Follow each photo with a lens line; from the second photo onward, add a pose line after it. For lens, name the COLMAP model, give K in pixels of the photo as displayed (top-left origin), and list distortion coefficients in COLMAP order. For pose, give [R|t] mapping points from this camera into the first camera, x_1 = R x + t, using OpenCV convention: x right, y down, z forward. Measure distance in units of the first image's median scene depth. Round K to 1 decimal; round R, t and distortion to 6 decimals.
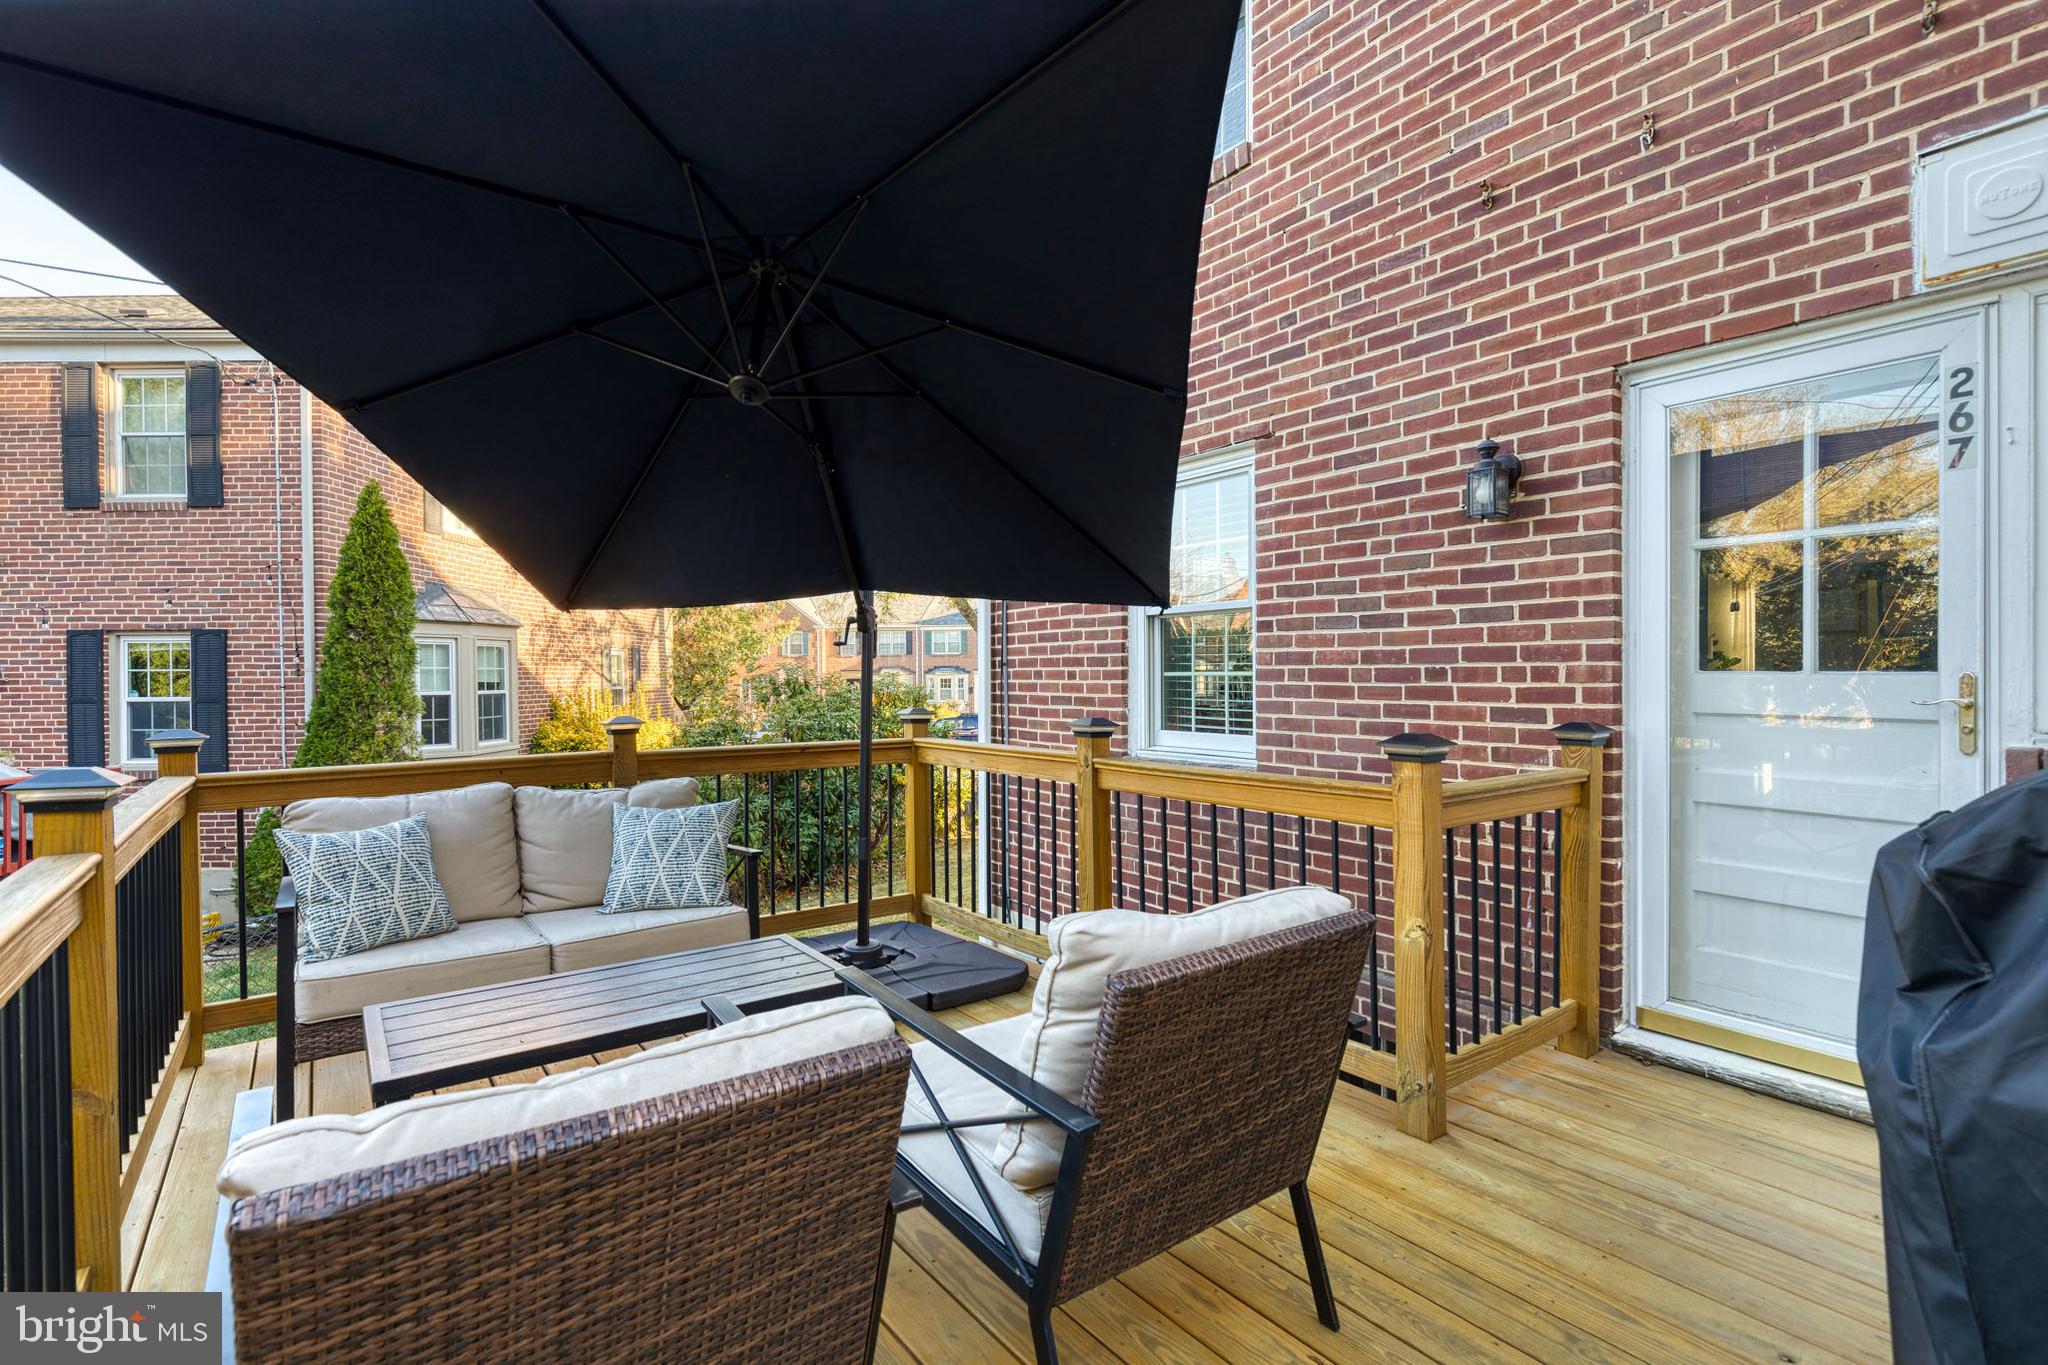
lens RADIAL K [[985.3, 0, 1030.3], [0, 985.3, 686.1], [0, 0, 1]] dist [-0.000898, -0.000091]
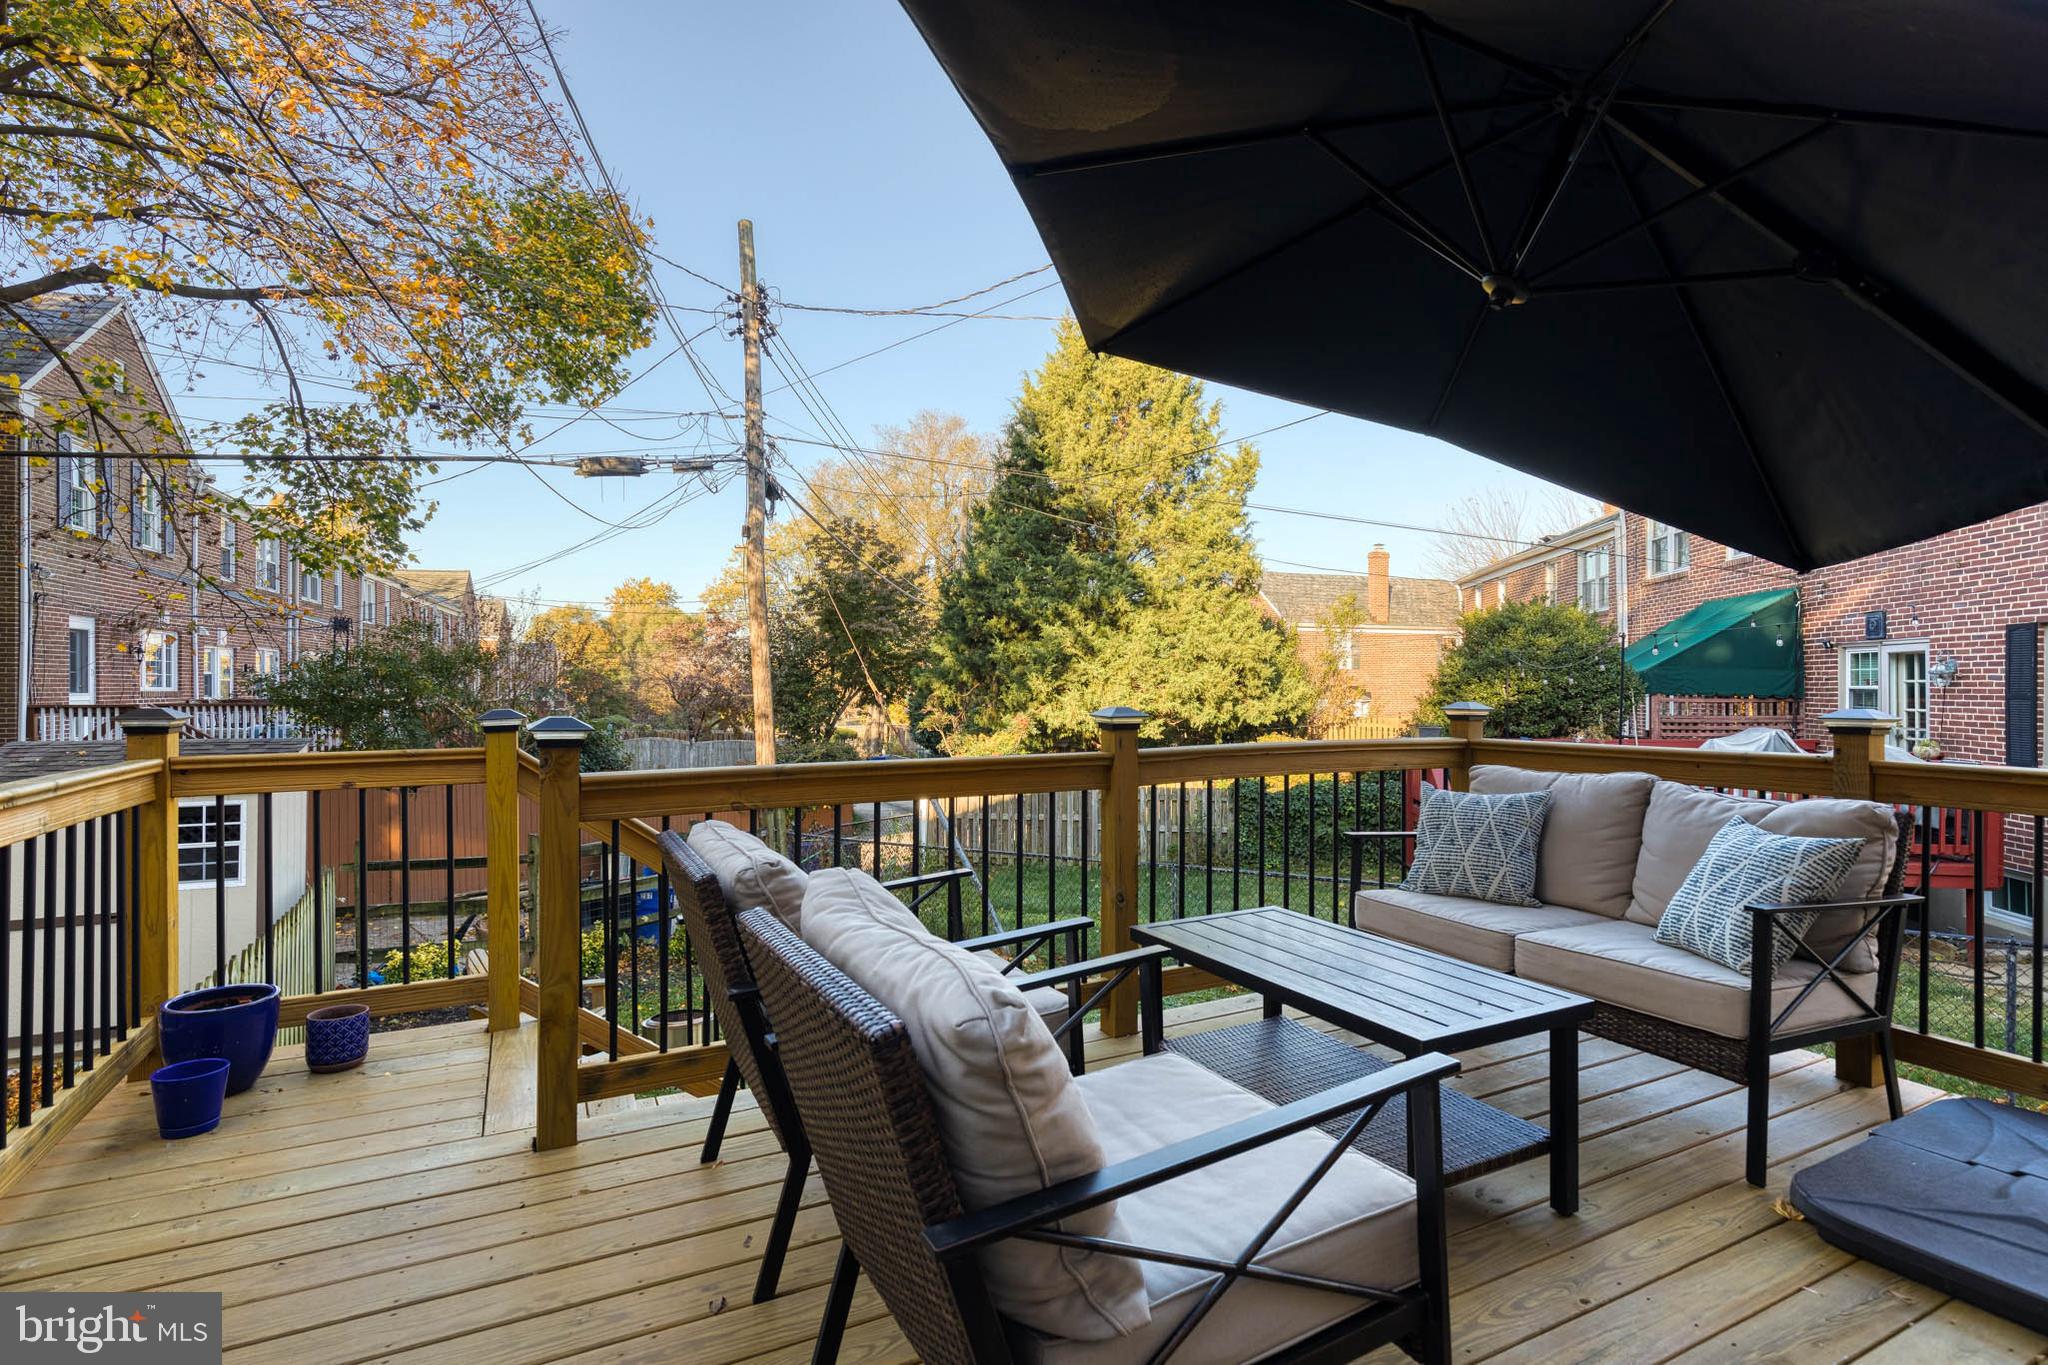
lens RADIAL K [[985.3, 0, 1026.5], [0, 985.3, 684.0], [0, 0, 1]] dist [-0.000898, -0.000091]
pose [[-0.150869, 0.003317, -0.988548, 0.147381], [-0.005124, 0.999978, 0.004138, 0.003408], [0.988541, 0.005689, -0.150848, 0.176959]]
